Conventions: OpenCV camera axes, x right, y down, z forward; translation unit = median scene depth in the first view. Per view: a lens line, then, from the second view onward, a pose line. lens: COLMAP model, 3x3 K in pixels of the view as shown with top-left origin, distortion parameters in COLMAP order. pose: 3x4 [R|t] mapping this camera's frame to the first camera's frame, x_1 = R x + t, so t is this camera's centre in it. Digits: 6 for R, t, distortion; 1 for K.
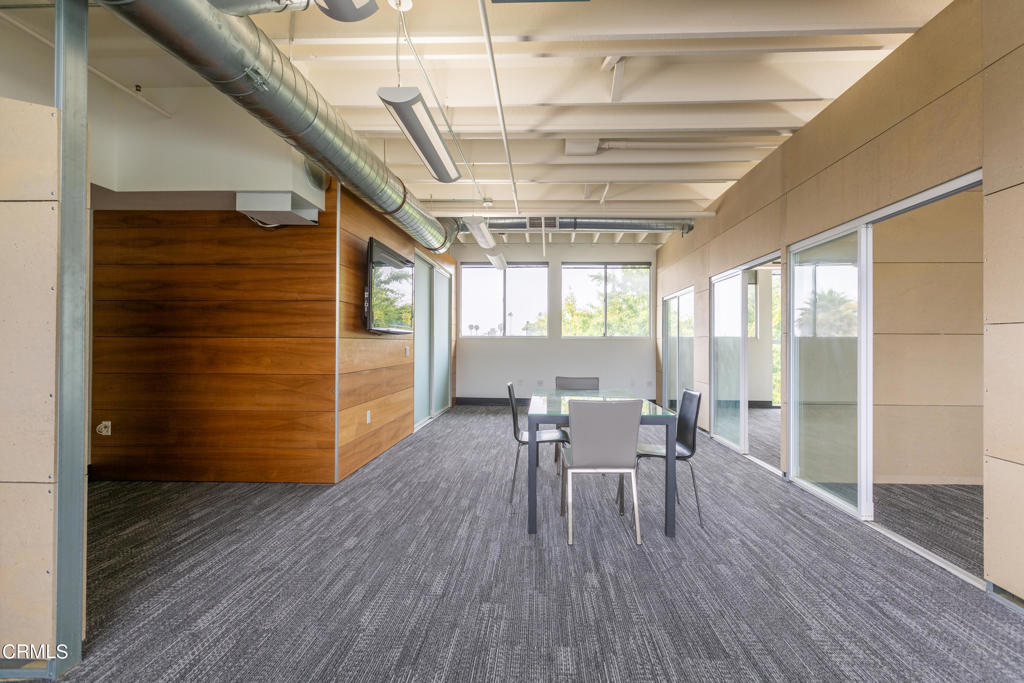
lens RADIAL K [[468.2, 0, 527.4], [0, 468.2, 340.2], [0, 0, 1]] dist [-0.001507, -0.000692]
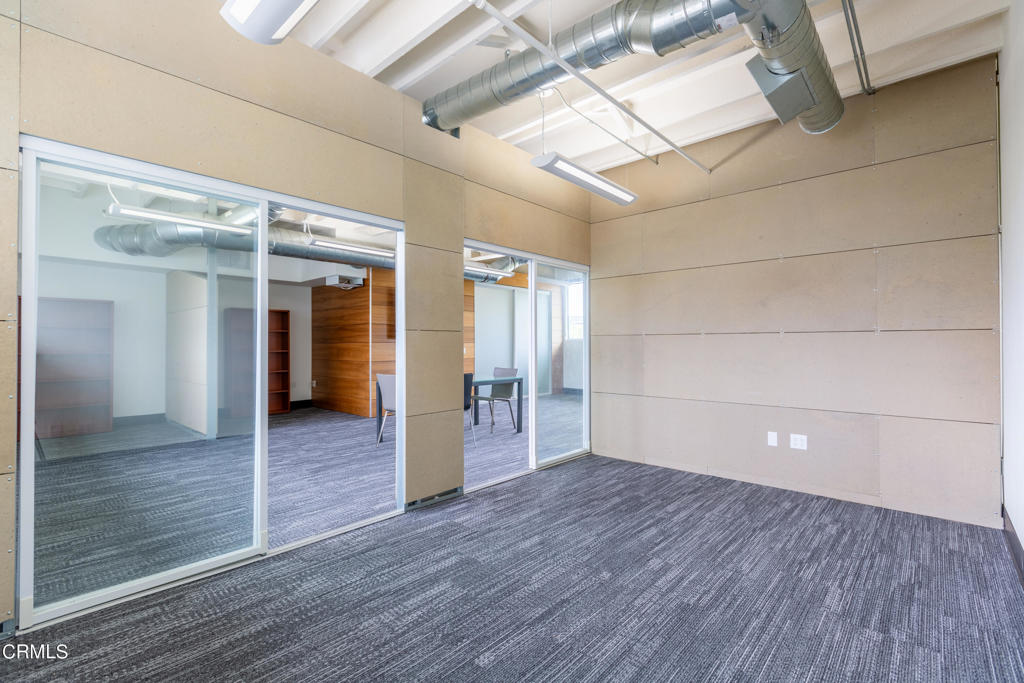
lens RADIAL K [[477.6, 0, 548.5], [0, 477.6, 340.1], [0, 0, 1]] dist [0.000686, -0.000018]
pose [[0.777739, -0.013324, -0.628446, 1.423899], [0.009935, 0.999911, -0.008905, 0.009446], [0.628509, 0.000683, 0.777802, -0.079987]]
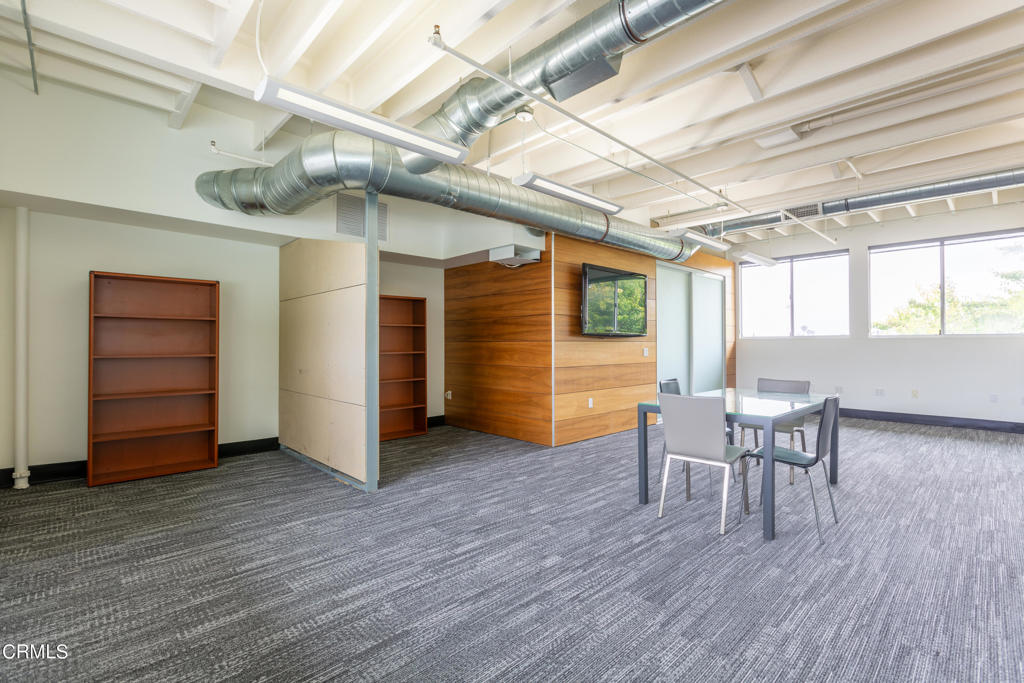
lens RADIAL K [[468.2, 0, 527.4], [0, 468.2, 340.2], [0, 0, 1]] dist [-0.001507, -0.000692]
pose [[0.726876, -0.011149, -0.686678, 0.488188], [0.008503, 0.999938, -0.007235, 0.001538], [0.686716, -0.000580, 0.726926, -0.053180]]
